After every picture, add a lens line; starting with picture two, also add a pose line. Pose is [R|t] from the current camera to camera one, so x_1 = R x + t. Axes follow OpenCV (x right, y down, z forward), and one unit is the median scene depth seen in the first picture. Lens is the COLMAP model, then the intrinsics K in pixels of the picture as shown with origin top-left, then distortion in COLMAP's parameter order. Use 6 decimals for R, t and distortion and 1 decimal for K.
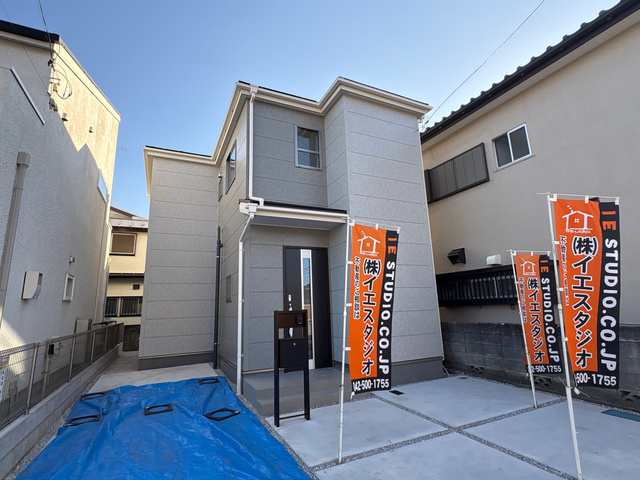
lens RADIAL K [[321.9, 0, 315.9], [0, 321.9, 242.4], [0, 0, 1]] dist [0.005671, 0.000919]
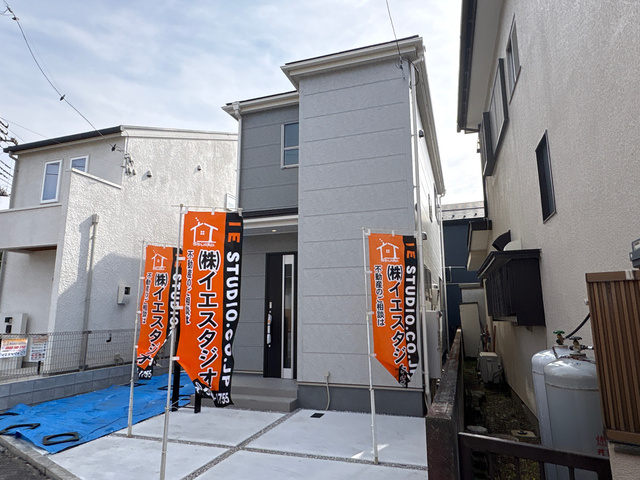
lens RADIAL K [[409.9, 0, 314.8], [0, 409.9, 238.6], [0, 0, 1]] dist [0.036561, 0.001057]
pose [[0.708673, -0.094275, -0.699210, 0.941915], [0.116004, 0.993115, -0.016329, 0.003434], [0.695935, -0.069539, 0.714730, 0.194591]]
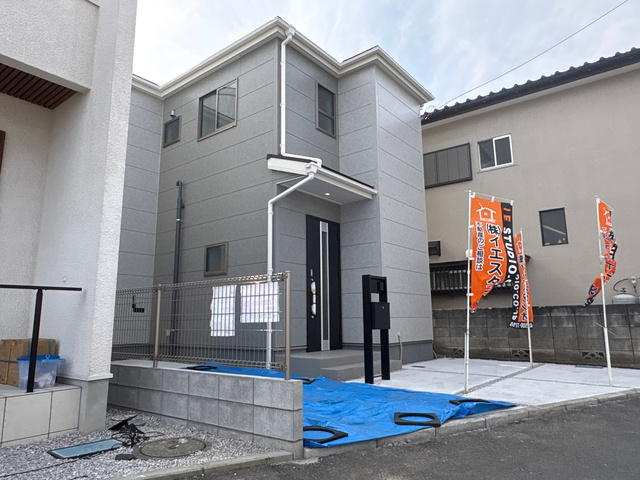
lens RADIAL K [[442.8, 0, 319.2], [0, 442.8, 240.1], [0, 0, 1]] dist [0.011169, 0.006460]
pose [[0.901748, 0.105760, 0.419125, -0.595983], [-0.102039, 0.994286, -0.031355, 0.120708], [-0.420047, -0.014493, 0.907387, -0.135206]]
